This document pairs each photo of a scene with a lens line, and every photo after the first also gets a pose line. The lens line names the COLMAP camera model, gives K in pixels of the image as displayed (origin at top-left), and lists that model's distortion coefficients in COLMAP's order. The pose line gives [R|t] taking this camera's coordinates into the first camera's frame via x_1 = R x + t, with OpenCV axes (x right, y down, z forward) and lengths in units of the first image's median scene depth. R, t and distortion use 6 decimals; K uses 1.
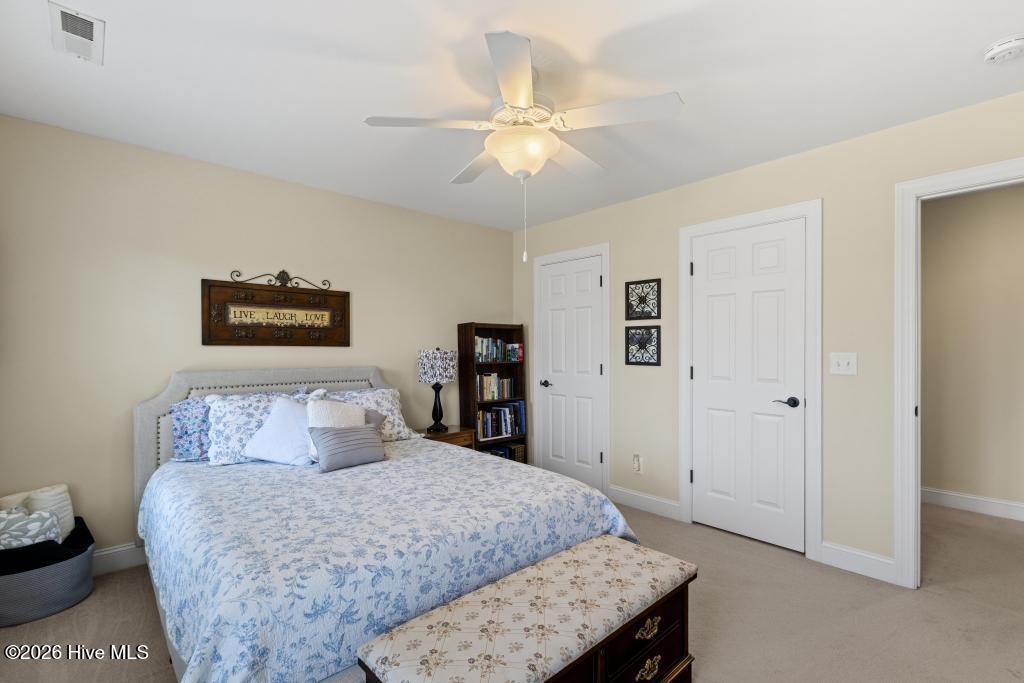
lens RADIAL K [[459.5, 0, 518.0], [0, 459.5, 346.8], [0, 0, 1]] dist [0.006399, -0.000069]
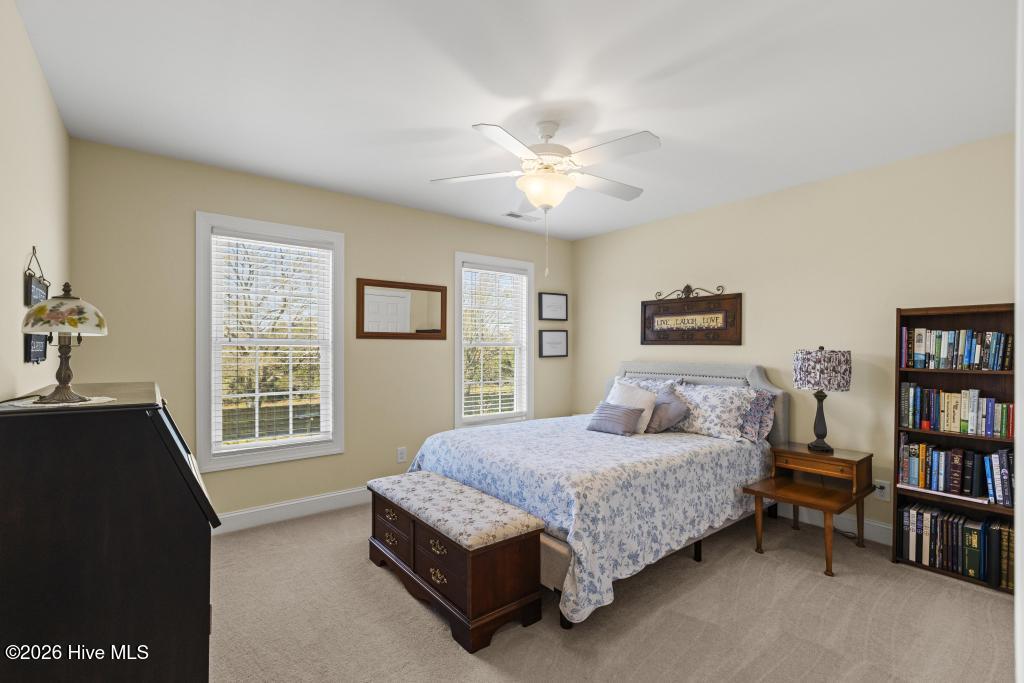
lens RADIAL K [[459.5, 0, 518.0], [0, 459.5, 346.8], [0, 0, 1]] dist [0.006399, -0.000069]
pose [[-0.066191, 0.000414, -0.997807, 0.737043], [0.003052, 0.999995, 0.000213, 0.001174], [0.997802, -0.003031, -0.066192, 0.592323]]
